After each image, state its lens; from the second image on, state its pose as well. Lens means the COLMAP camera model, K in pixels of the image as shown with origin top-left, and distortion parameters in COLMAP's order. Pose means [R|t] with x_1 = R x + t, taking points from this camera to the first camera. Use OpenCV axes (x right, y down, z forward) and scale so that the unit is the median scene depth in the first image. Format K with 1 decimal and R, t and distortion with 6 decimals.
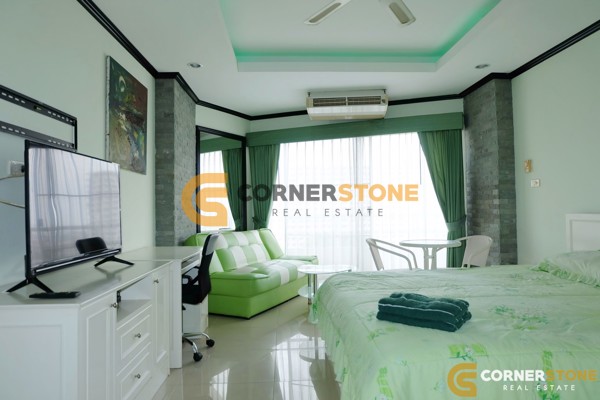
lens RADIAL K [[417.2, 0, 296.0], [0, 417.2, 196.9], [0, 0, 1]] dist [-0.039619, 0.044795]
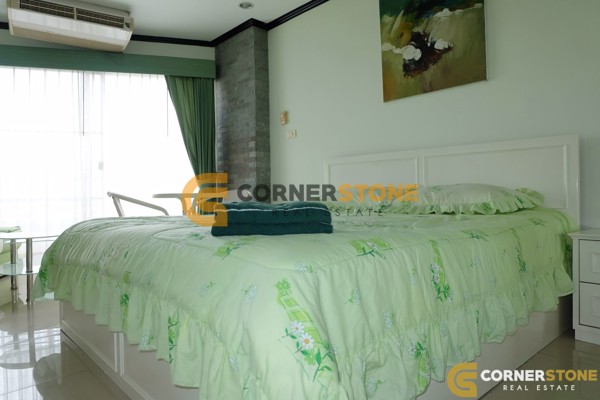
lens RADIAL K [[417.2, 0, 304.4], [0, 417.2, 196.8], [0, 0, 1]] dist [-0.039619, 0.044795]
pose [[0.763638, 0.003326, 0.645636, -0.047074], [-0.012497, 0.999876, 0.009630, 0.096927], [-0.645524, -0.015422, 0.763585, 0.180656]]
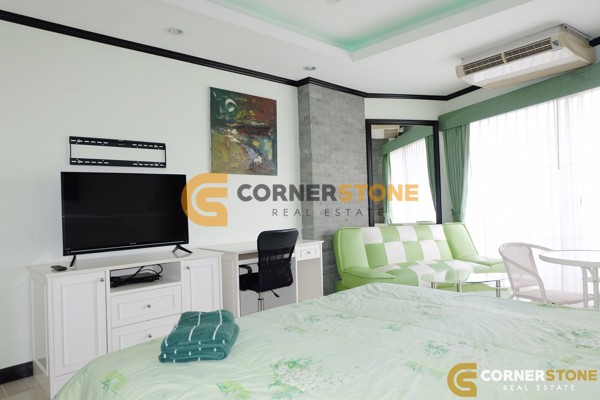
lens RADIAL K [[417.2, 0, 301.7], [0, 417.2, 197.6], [0, 0, 1]] dist [-0.039619, 0.044795]
pose [[0.658476, -0.012682, -0.752495, 0.487426], [0.042085, 0.998914, 0.019991, -0.011436], [0.751424, -0.044833, 0.658294, 0.255147]]
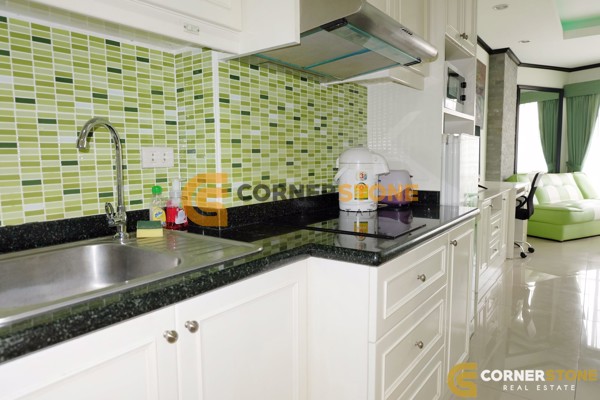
lens RADIAL K [[417.2, 0, 301.9], [0, 417.2, 196.4], [0, 0, 1]] dist [-0.039619, 0.044795]
pose [[0.797519, 0.063645, -0.599928, 0.002322], [0.016919, 0.991669, 0.127695, -0.016693], [0.603057, -0.111990, 0.789798, -0.432124]]
